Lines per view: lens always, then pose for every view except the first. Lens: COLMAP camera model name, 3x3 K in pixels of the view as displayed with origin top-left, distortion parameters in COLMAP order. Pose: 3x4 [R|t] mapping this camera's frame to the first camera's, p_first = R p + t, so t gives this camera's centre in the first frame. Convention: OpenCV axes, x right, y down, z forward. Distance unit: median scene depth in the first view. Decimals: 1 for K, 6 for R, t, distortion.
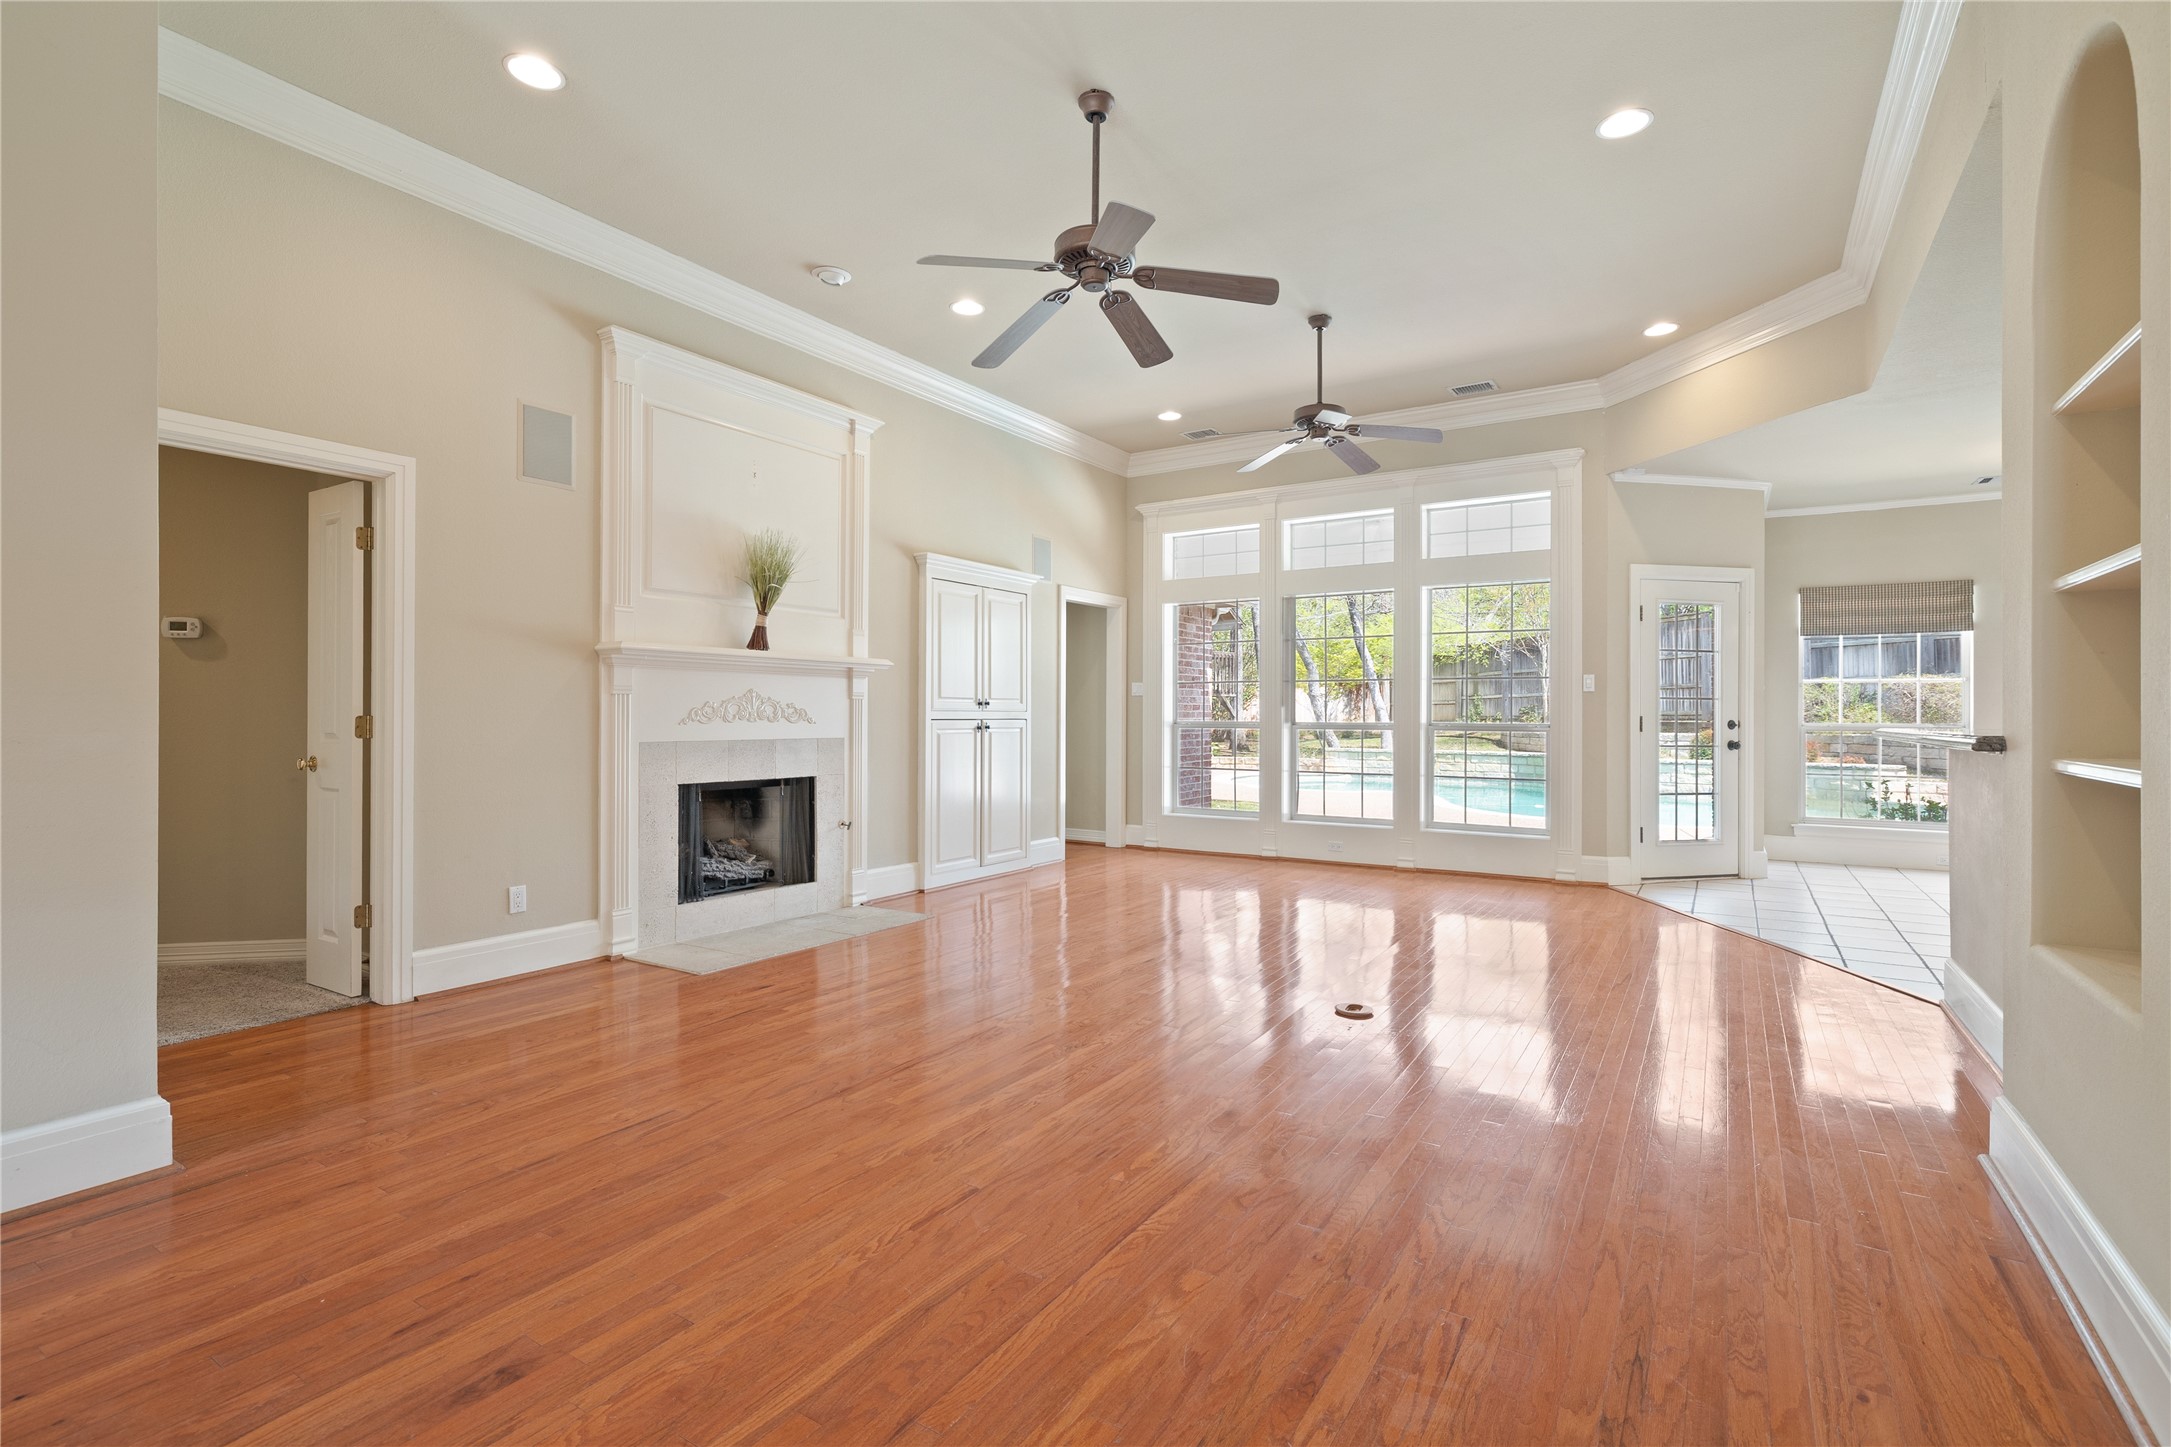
lens RADIAL K [[1024.1, 0, 1075.0], [0, 1024.1, 703.2], [0, 0, 1]] dist [-0.008079, -0.000377]
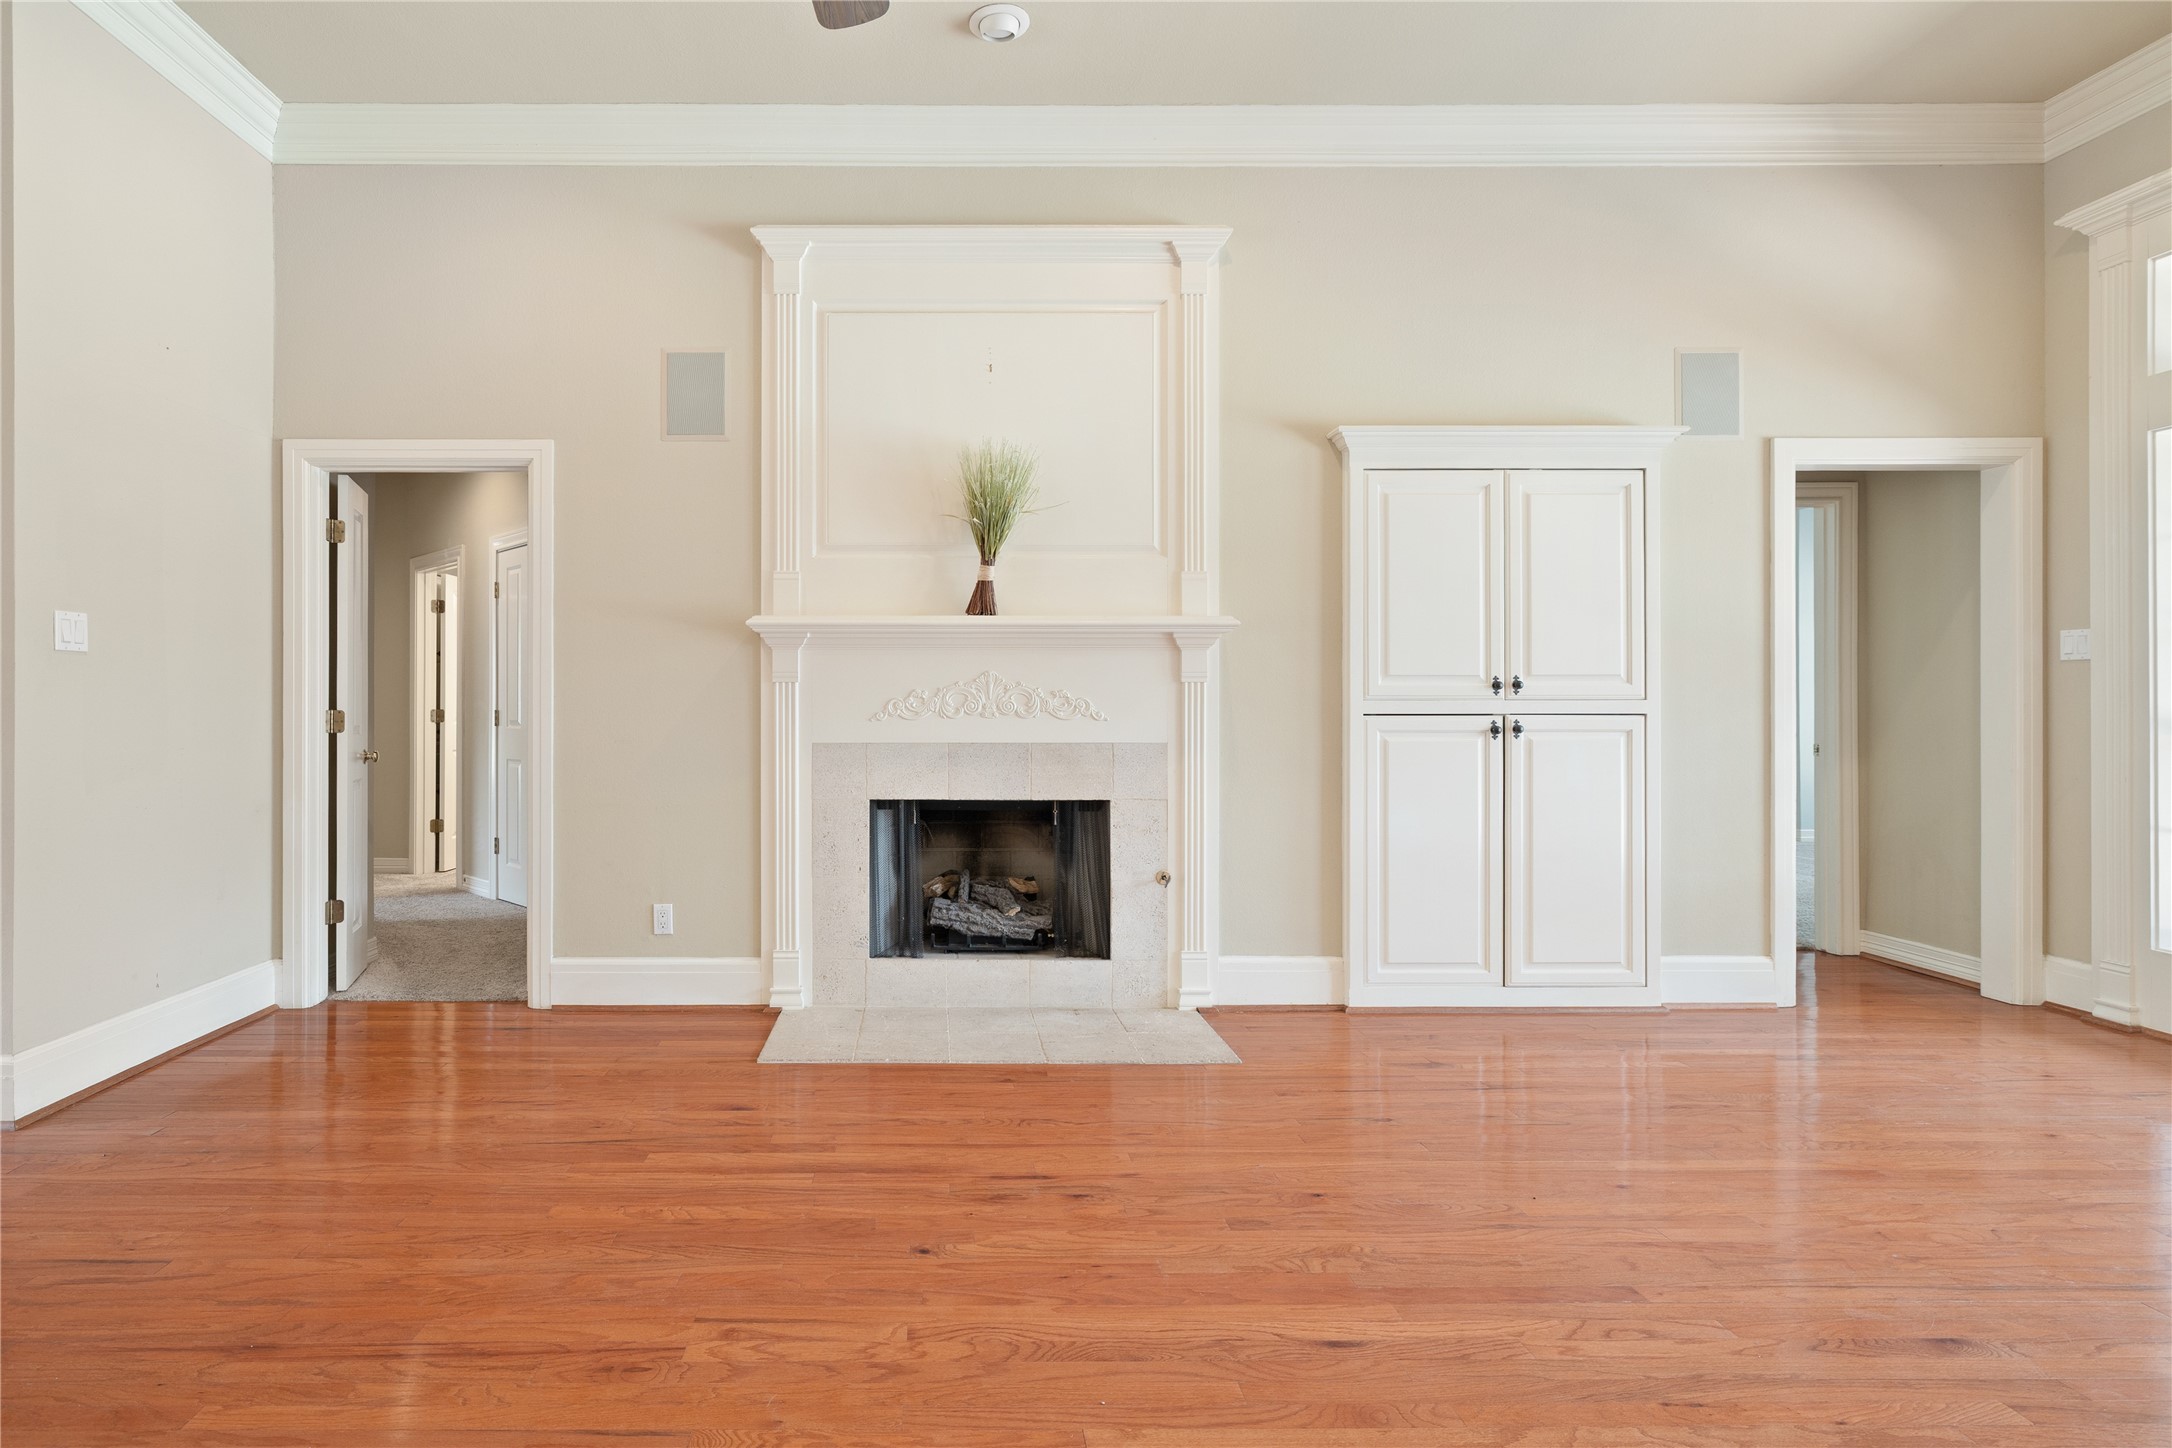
lens RADIAL K [[1066.9, 0, 924.2], [0, 1066.9, 704.0], [0, 0, 1]] dist [-0.002968, -0.000531]
pose [[0.538713, -0.006863, -0.842462, 0.266596], [0.012541, 0.999921, -0.000126, 0.007730], [0.842396, -0.010498, 0.538756, 0.534377]]
